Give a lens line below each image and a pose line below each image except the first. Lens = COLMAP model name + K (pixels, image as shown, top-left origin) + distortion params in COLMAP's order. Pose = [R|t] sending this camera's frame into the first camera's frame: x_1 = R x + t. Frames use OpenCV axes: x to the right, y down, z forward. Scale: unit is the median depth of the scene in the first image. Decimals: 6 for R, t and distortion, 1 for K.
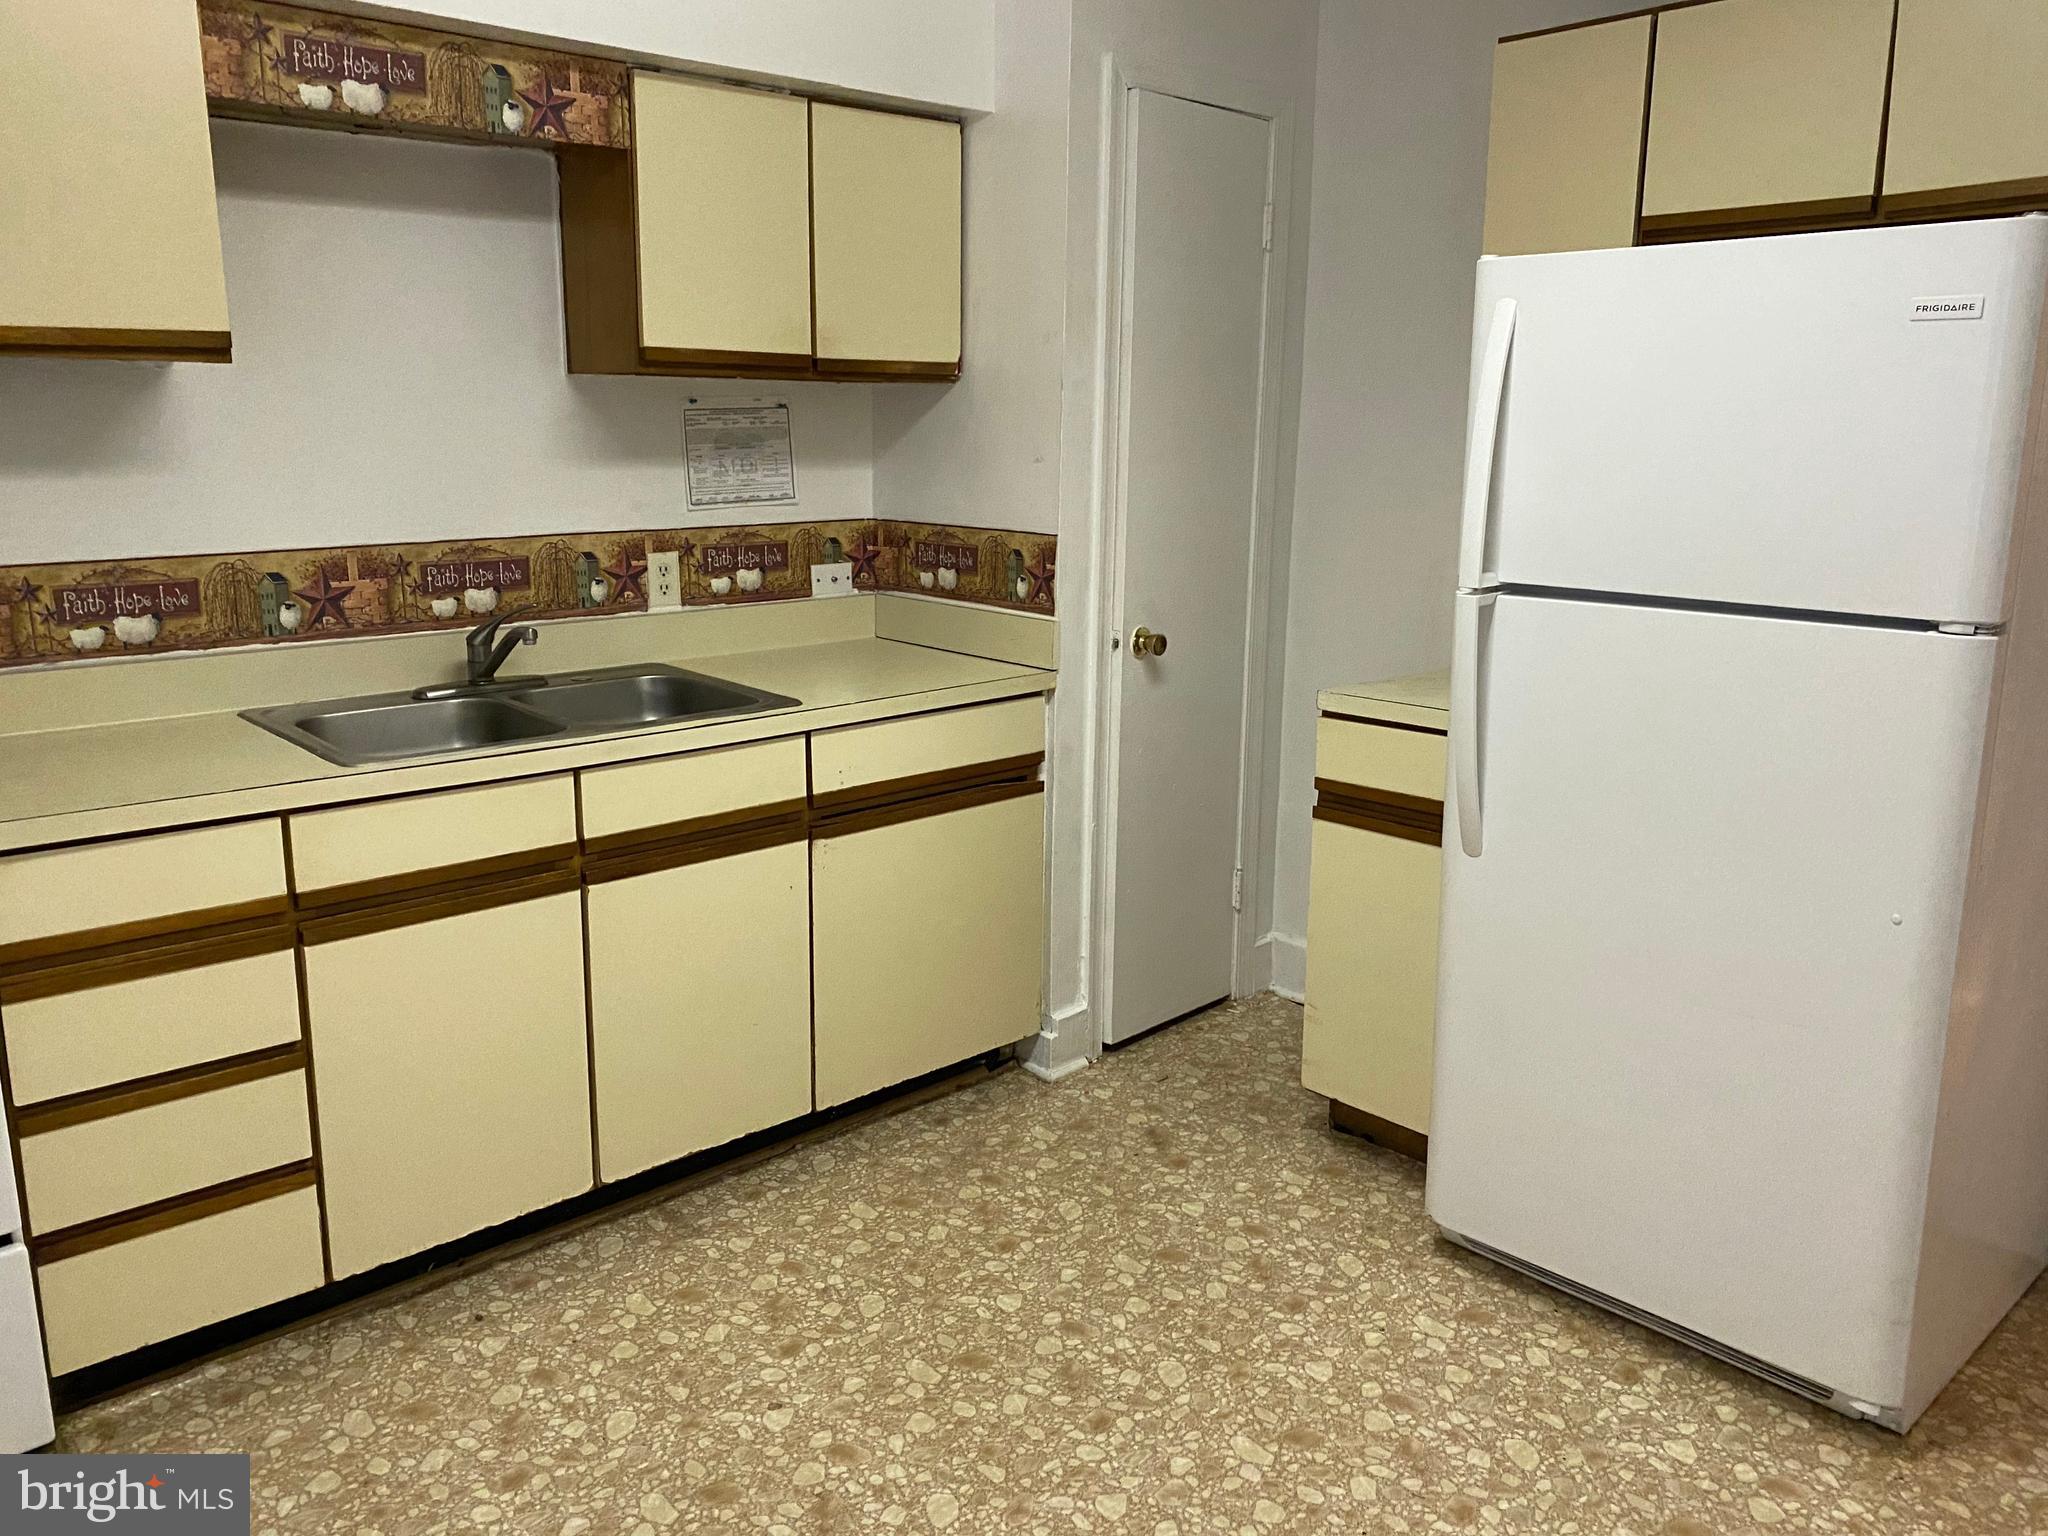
lens RADIAL K [[1565.2, 0, 1024.0], [0, 1565.2, 768.0], [0, 0, 1]] dist [0.006695, -0.002853]
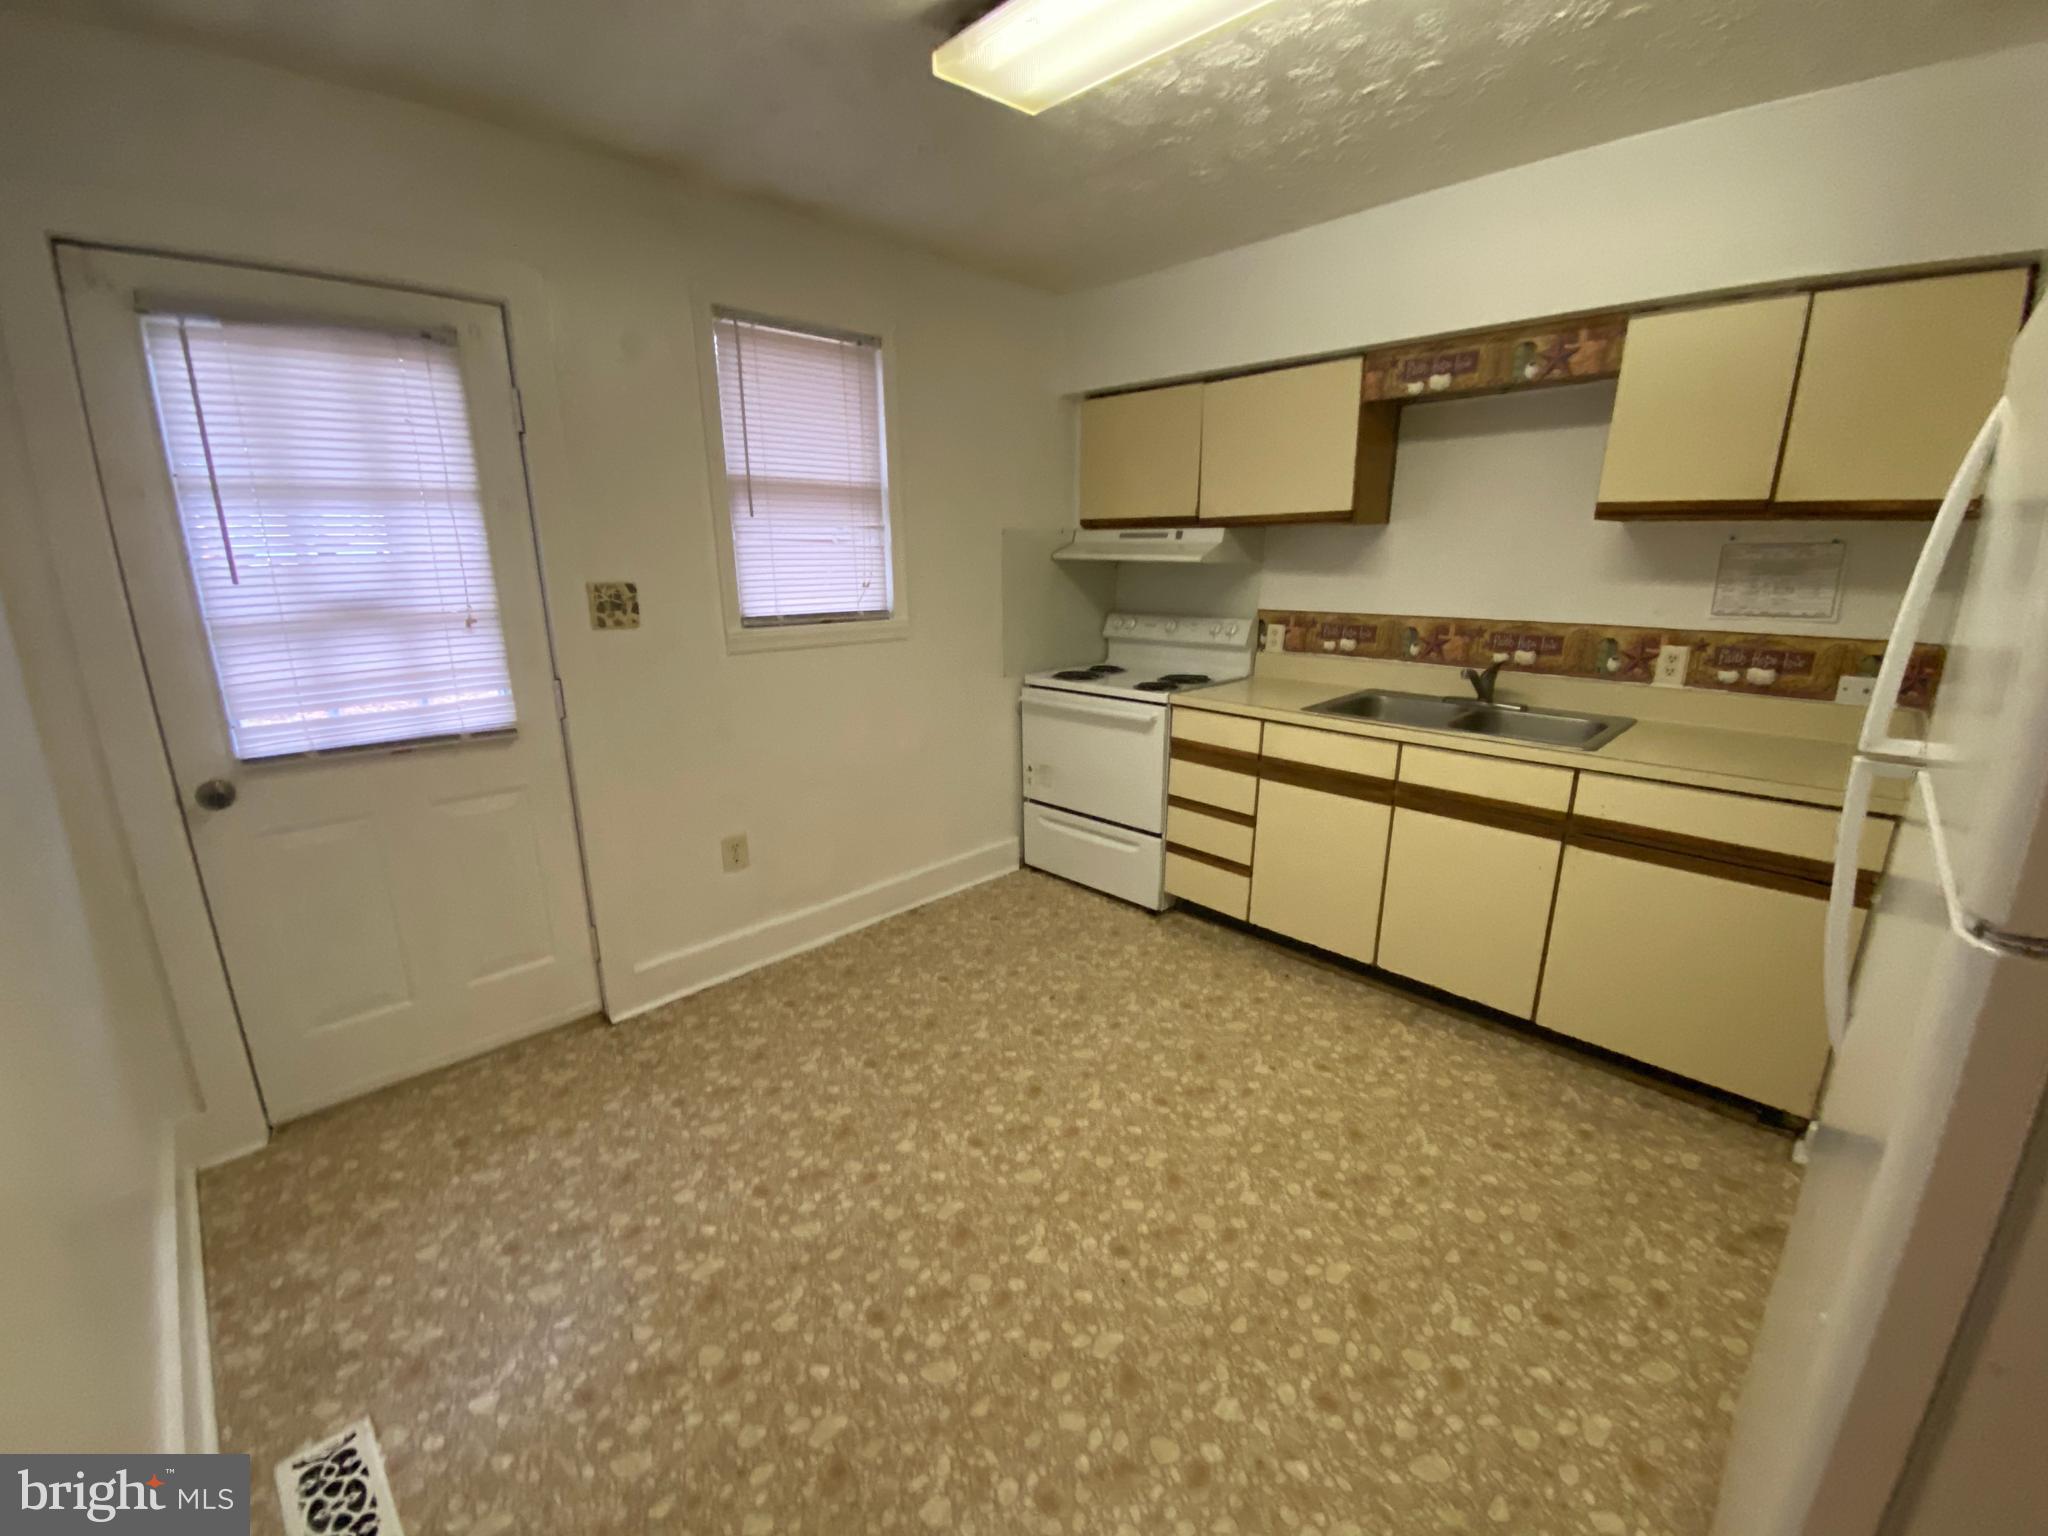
lens RADIAL K [[844.8, 0, 1024.0], [0, 844.8, 768.0], [0, 0, 1]] dist [0.093617, -0.057331]
pose [[0.046507, 0.251099, -0.966844, 0.615311], [-0.226716, 0.945286, 0.234594, -0.097250], [0.972850, 0.208288, 0.100890, 0.422895]]
